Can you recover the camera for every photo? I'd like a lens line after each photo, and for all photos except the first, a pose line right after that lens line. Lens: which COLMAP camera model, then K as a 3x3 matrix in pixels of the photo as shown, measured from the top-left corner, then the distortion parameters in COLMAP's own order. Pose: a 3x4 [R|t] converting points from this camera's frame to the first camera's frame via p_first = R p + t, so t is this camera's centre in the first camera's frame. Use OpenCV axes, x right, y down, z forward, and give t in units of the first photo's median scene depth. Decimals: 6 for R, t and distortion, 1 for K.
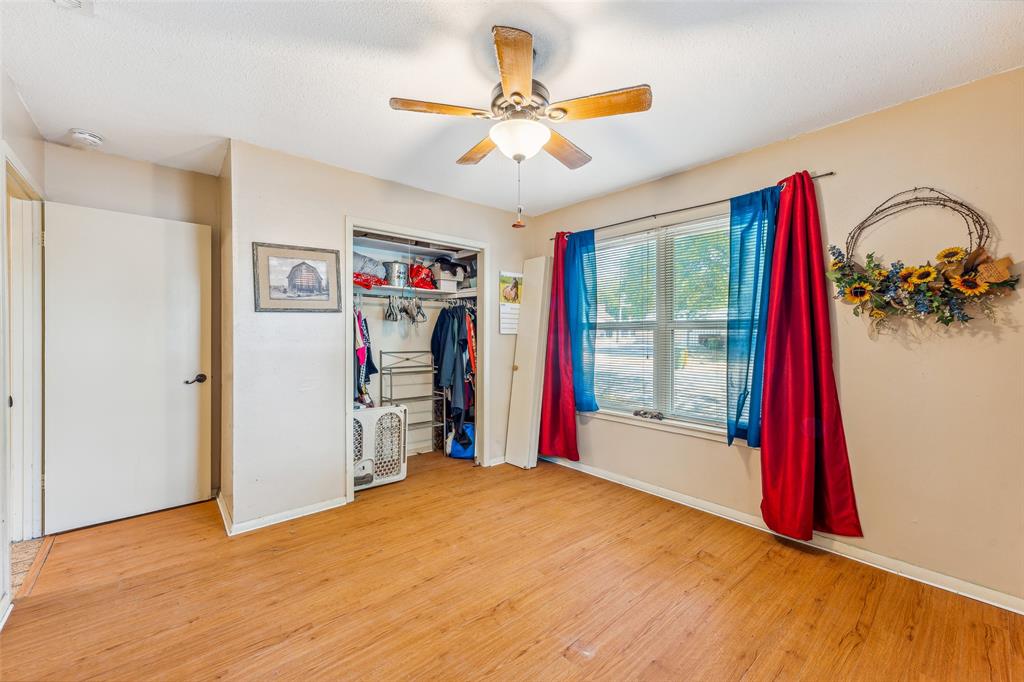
lens RADIAL K [[407.5, 0, 510.8], [0, 407.5, 338.8], [0, 0, 1]] dist [0.000691, 0.000205]
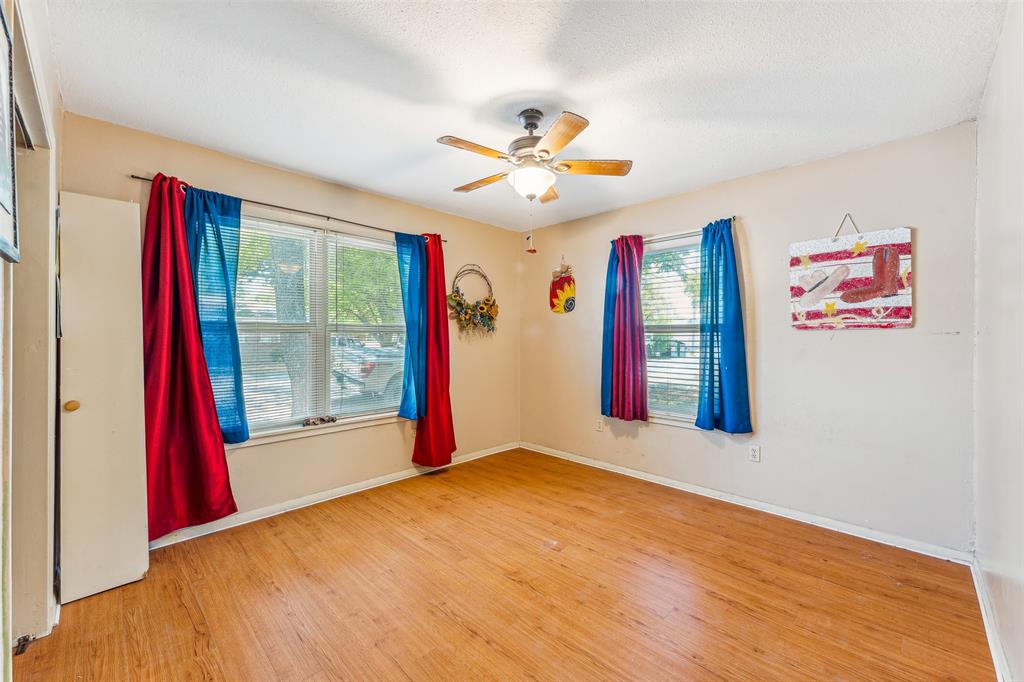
lens RADIAL K [[407.5, 0, 510.9], [0, 407.5, 339.8], [0, 0, 1]] dist [0.000691, 0.000205]
pose [[-0.076713, -0.011491, 0.996987, -0.792462], [0.010987, 0.999863, 0.012369, -0.014951], [-0.996993, 0.011903, -0.076576, 0.753664]]
